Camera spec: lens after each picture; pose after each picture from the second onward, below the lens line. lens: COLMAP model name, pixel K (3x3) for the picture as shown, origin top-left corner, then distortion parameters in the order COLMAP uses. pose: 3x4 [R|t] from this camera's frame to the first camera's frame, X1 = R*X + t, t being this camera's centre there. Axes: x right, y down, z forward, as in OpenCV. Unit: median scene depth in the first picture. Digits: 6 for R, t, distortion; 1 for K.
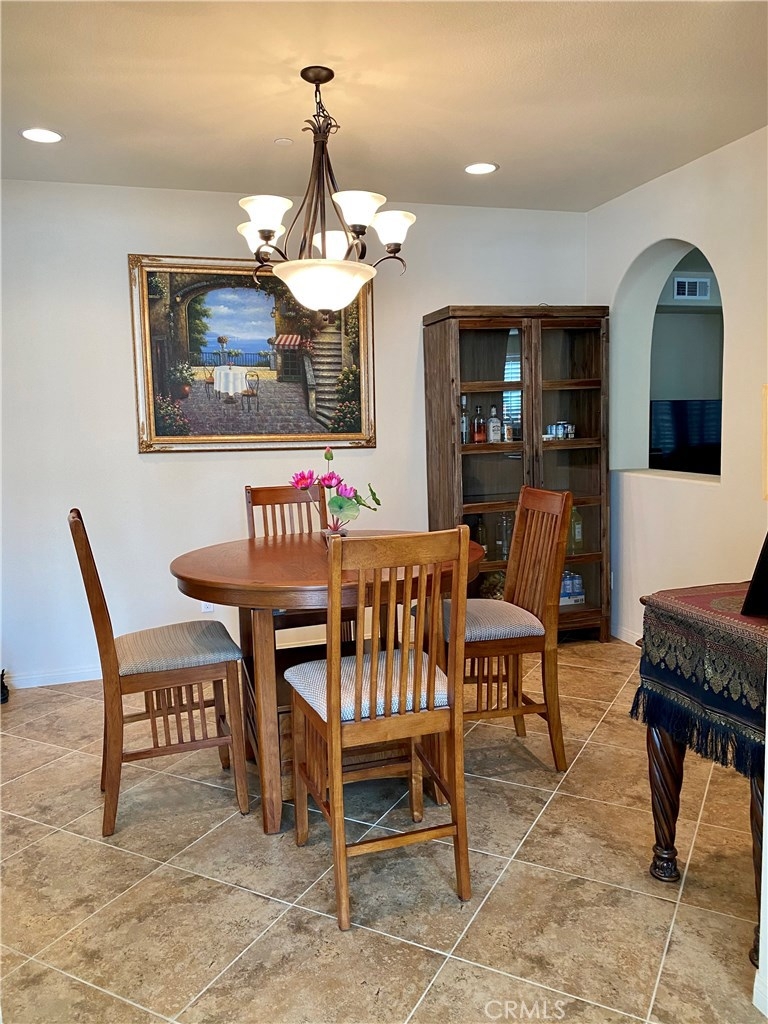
lens RADIAL K [[773.3, 0, 384.3], [0, 773.3, 541.3], [0, 0, 1]] dist [0.173065, -0.330659]
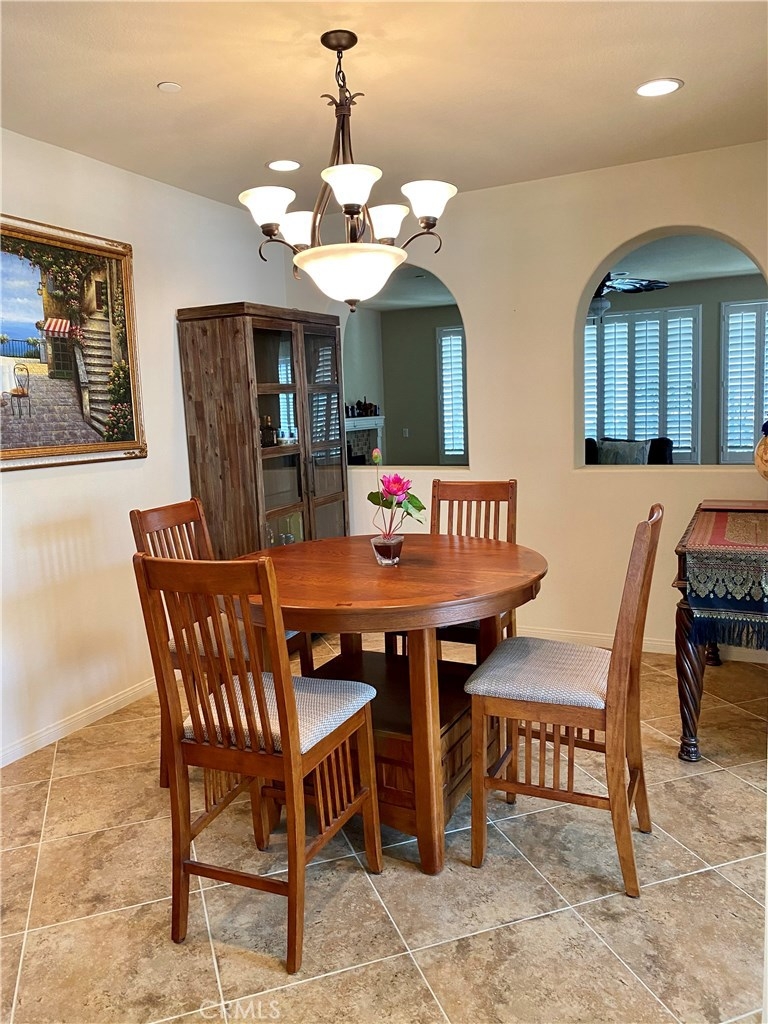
lens RADIAL K [[778.0, 0, 383.9], [0, 778.0, 532.6], [0, 0, 1]] dist [0.059616, -0.080692]
pose [[0.680305, -0.122728, 0.722581, -0.488631], [0.138447, 0.989650, 0.037742, -0.037575], [-0.719735, 0.074363, 0.690255, 0.240848]]
